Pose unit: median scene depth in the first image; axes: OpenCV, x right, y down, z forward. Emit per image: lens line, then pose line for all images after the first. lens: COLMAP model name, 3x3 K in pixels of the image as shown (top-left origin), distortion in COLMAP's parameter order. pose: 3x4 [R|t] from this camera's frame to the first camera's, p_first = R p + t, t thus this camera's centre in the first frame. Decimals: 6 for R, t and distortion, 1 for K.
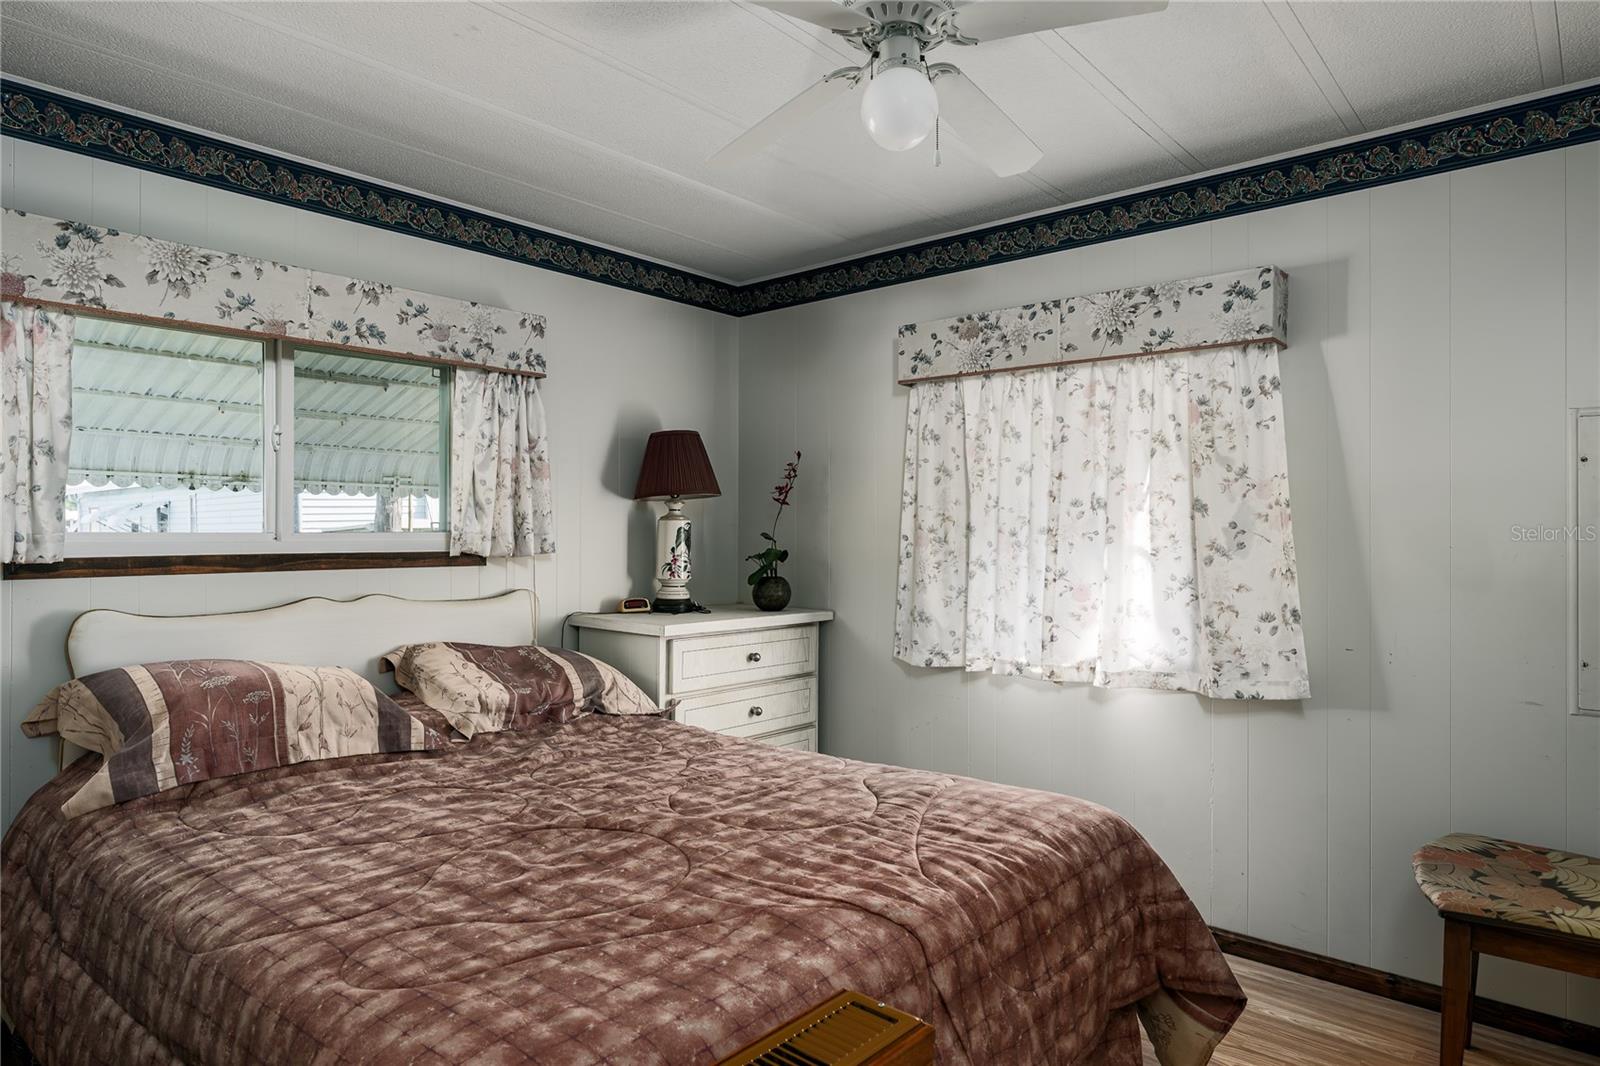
lens RADIAL K [[929.5, 0, 806.8], [0, 929.5, 537.9], [0, 0, 1]] dist [0.003199, 0.000497]
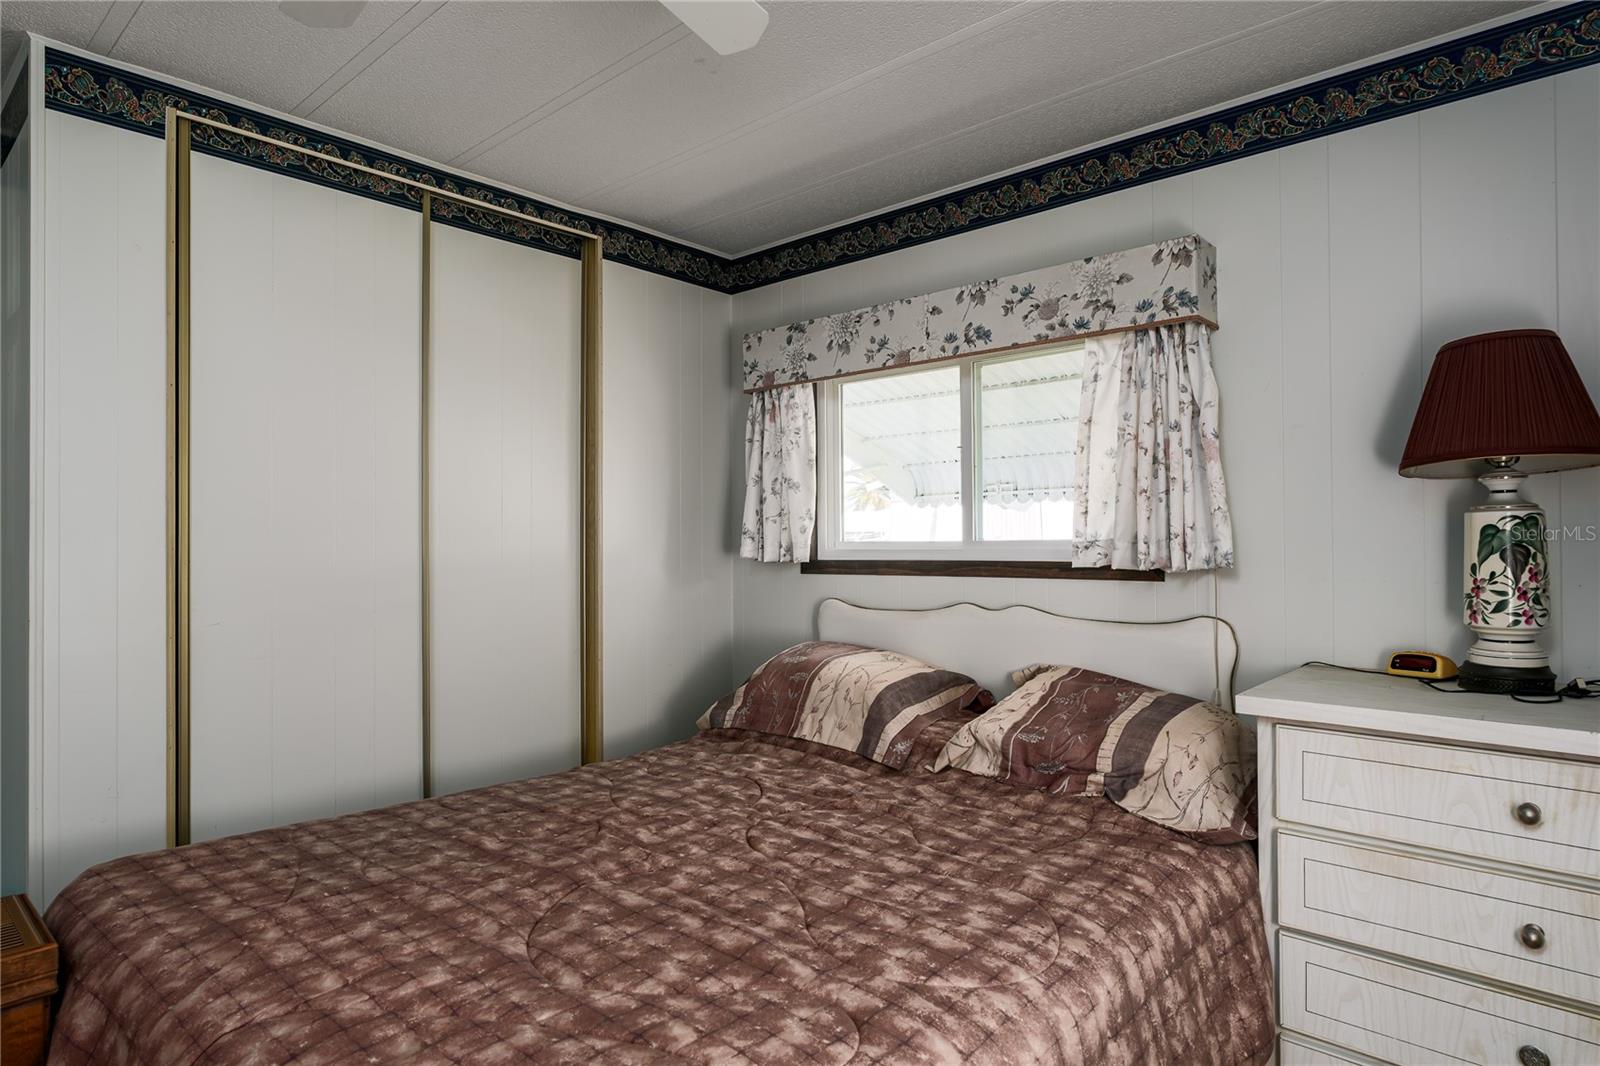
lens RADIAL K [[929.5, 0, 806.6], [0, 929.5, 531.5], [0, 0, 1]] dist [0.003199, 0.000497]
pose [[-0.022281, -0.010822, -0.999693, 0.482456], [0.002387, 0.999938, -0.010878, -0.004142], [0.999749, -0.002628, -0.022254, 0.799757]]
